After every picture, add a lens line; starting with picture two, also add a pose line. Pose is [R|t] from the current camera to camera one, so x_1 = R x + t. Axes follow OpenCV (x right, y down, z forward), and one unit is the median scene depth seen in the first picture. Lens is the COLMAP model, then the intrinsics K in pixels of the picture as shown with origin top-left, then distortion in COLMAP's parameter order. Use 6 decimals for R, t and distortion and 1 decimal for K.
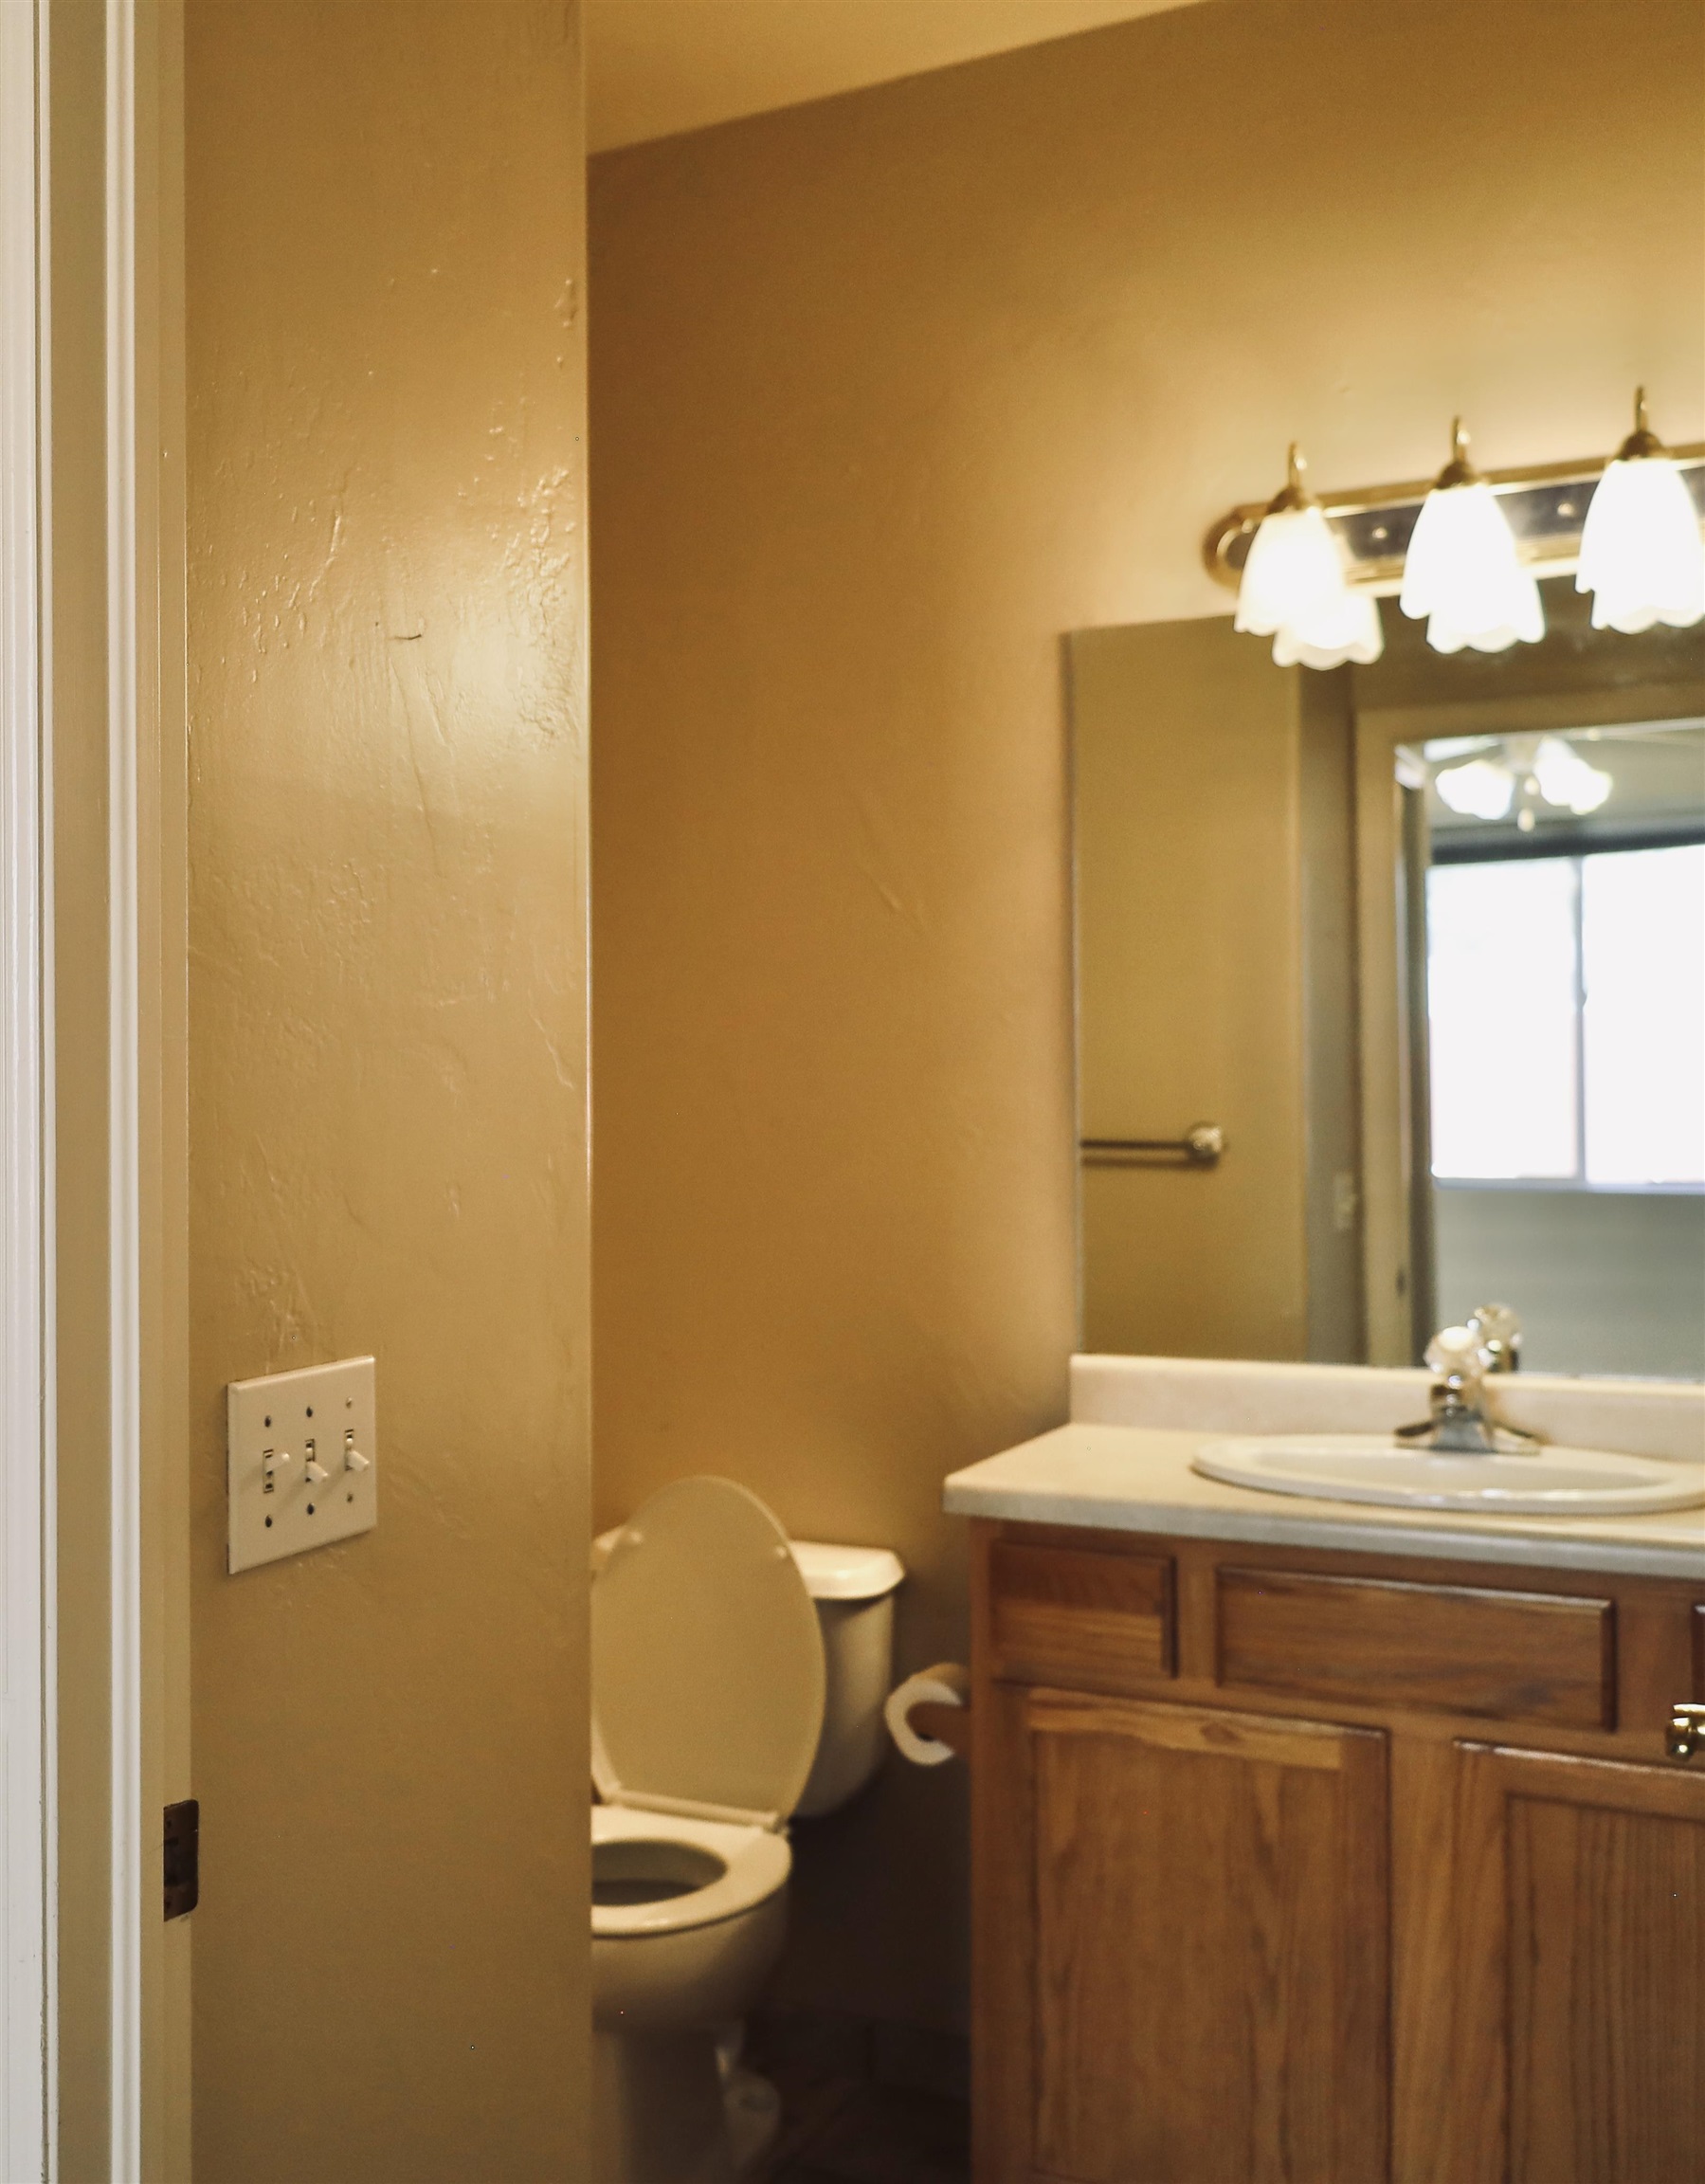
lens RADIAL K [[1129.4, 0, 850.6], [0, 1129.4, 1085.6], [0, 0, 1]] dist [-0.007238, 0.000014]
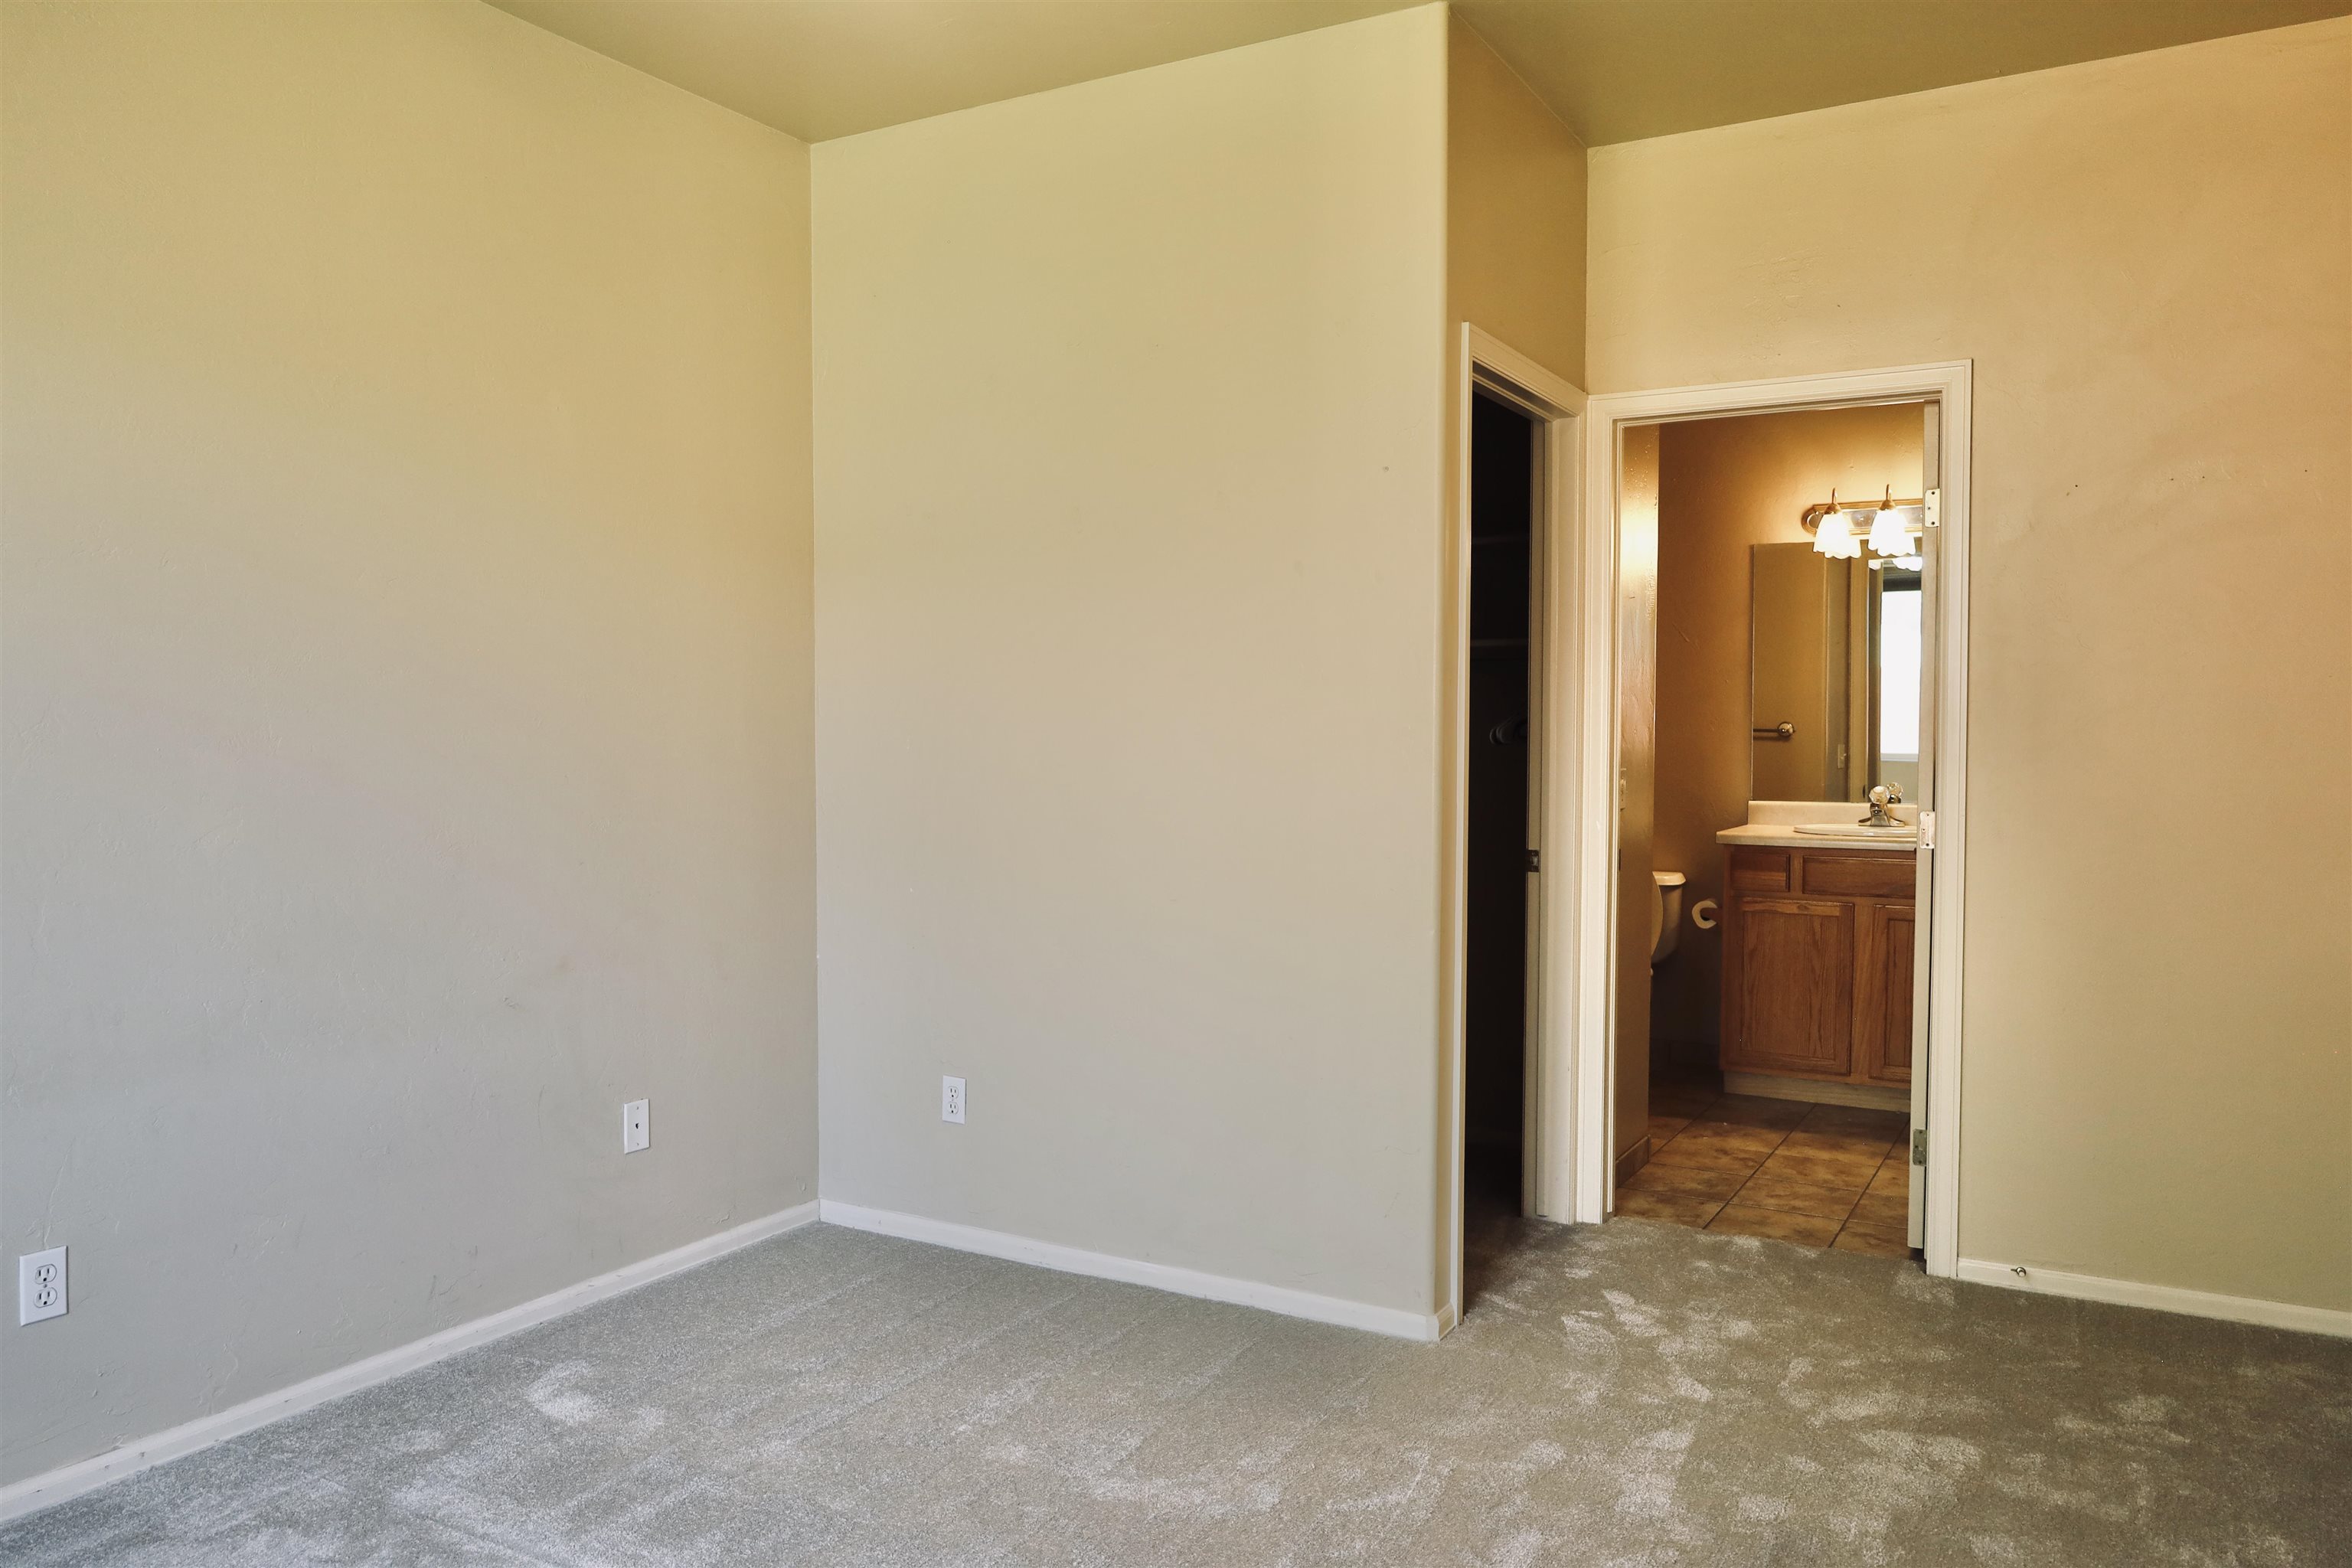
lens RADIAL K [[1652.2, 0, 1176.0], [0, 1652.2, 789.6], [0, 0, 1]] dist [-0.012767, 0.004413]
pose [[0.999141, 0.001026, 0.041423, -1.578947], [-0.003443, 0.998292, 0.058314, -0.031112], [-0.041293, -0.058407, 0.997439, -3.438196]]
